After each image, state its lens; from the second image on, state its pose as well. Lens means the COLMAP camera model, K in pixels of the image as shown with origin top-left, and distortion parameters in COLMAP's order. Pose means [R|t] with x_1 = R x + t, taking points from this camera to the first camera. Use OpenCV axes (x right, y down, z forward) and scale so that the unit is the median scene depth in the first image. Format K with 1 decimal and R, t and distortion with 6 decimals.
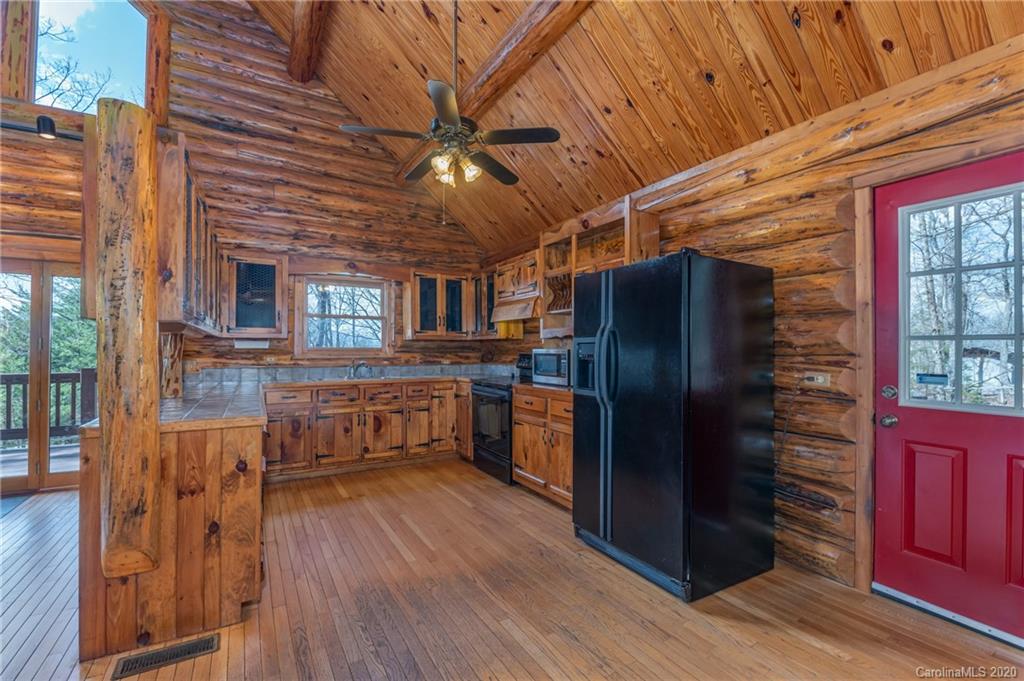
lens RADIAL K [[437.5, 0, 514.6], [0, 437.5, 346.5], [0, 0, 1]] dist [0.006319, -0.010796]
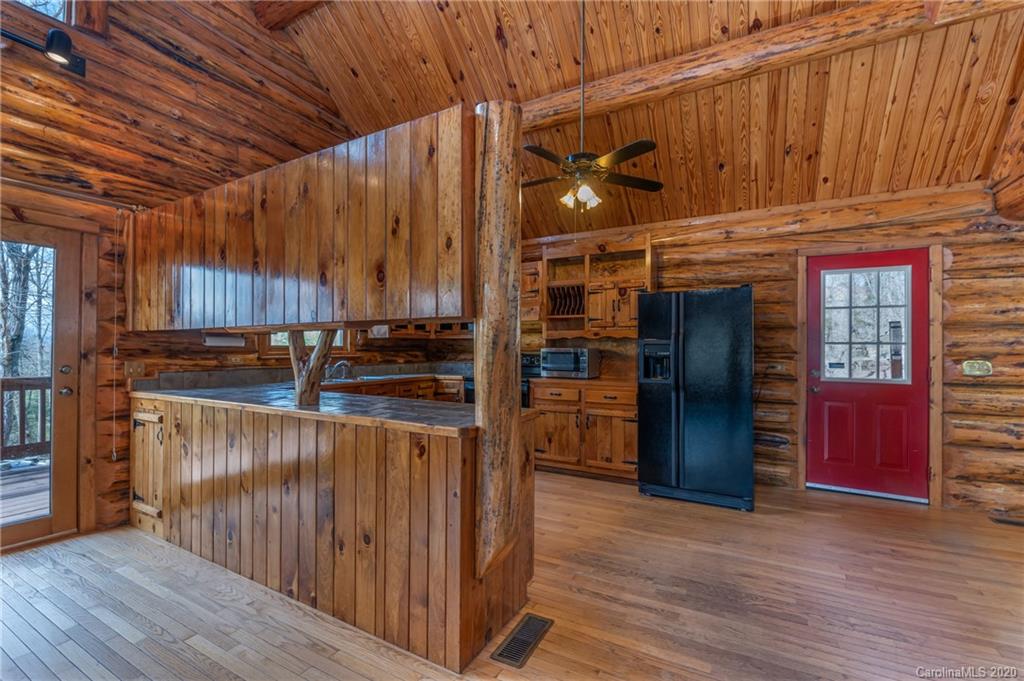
lens RADIAL K [[437.5, 0, 514.6], [0, 437.5, 346.5], [0, 0, 1]] dist [0.006319, -0.010796]
pose [[0.863549, 0.005351, 0.504237, -0.959039], [-0.007220, 0.999972, 0.001753, -0.000152], [-0.504213, -0.005154, 0.863564, 0.069013]]
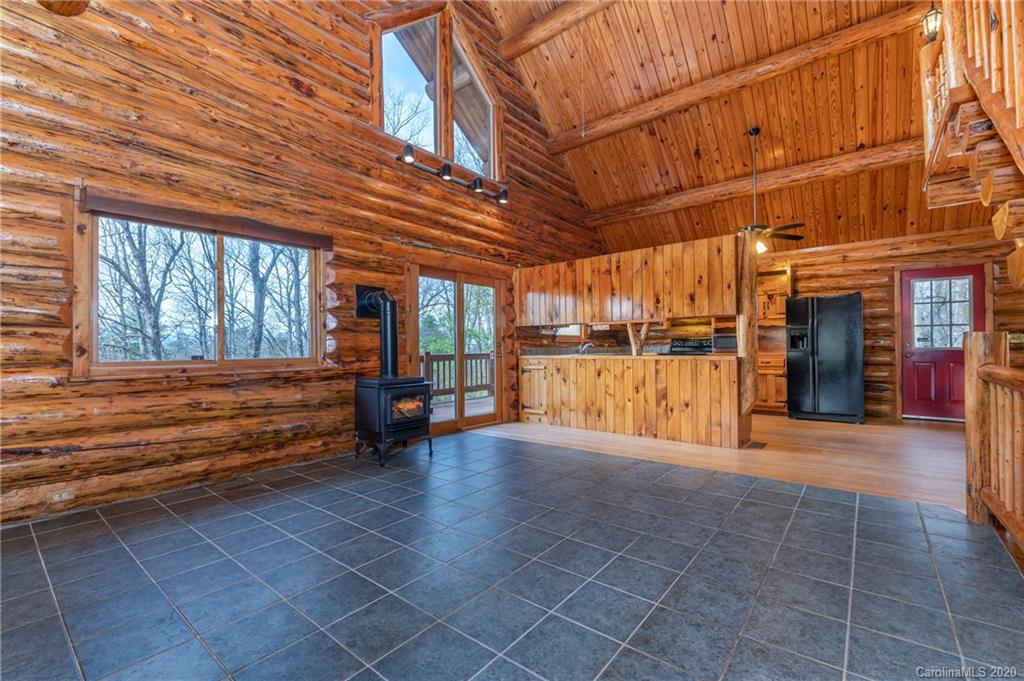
lens RADIAL K [[437.5, 0, 514.6], [0, 437.5, 346.5], [0, 0, 1]] dist [0.006319, -0.010796]
pose [[0.941404, -0.007859, 0.337189, -2.142142], [0.007479, 0.999969, 0.002426, 0.075214], [-0.337197, 0.000238, 0.941434, -0.683057]]
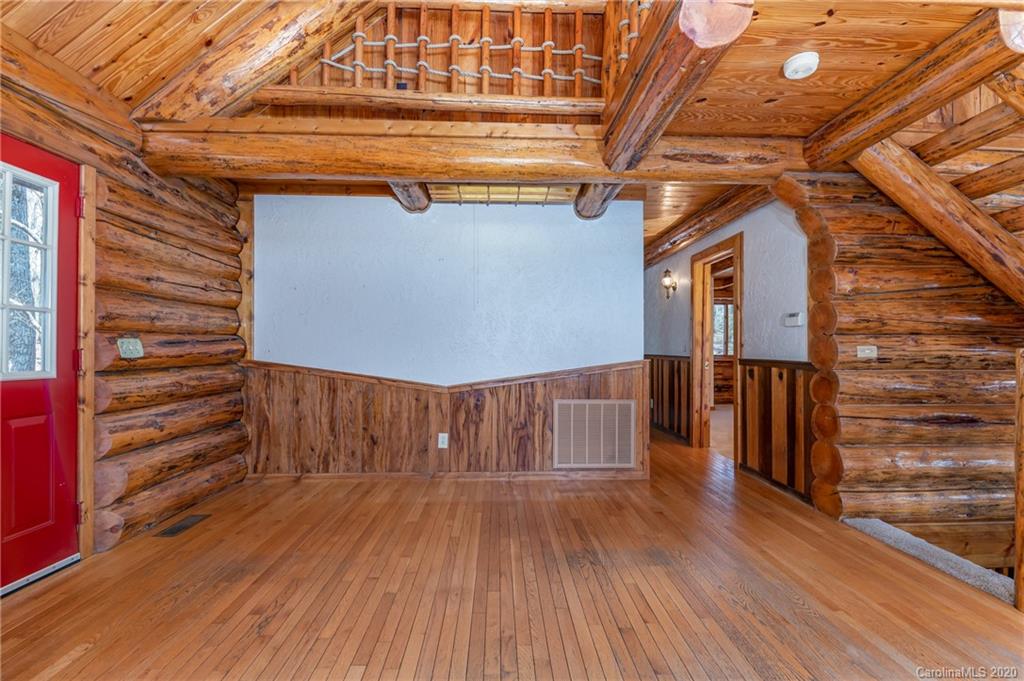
lens RADIAL K [[437.5, 0, 514.6], [0, 437.5, 346.5], [0, 0, 1]] dist [0.006319, -0.010796]
pose [[-0.872997, 0.001702, 0.487722, -0.337691], [-0.004312, 0.999928, -0.011208, 0.060768], [-0.487706, -0.011887, -0.872927, 0.957887]]
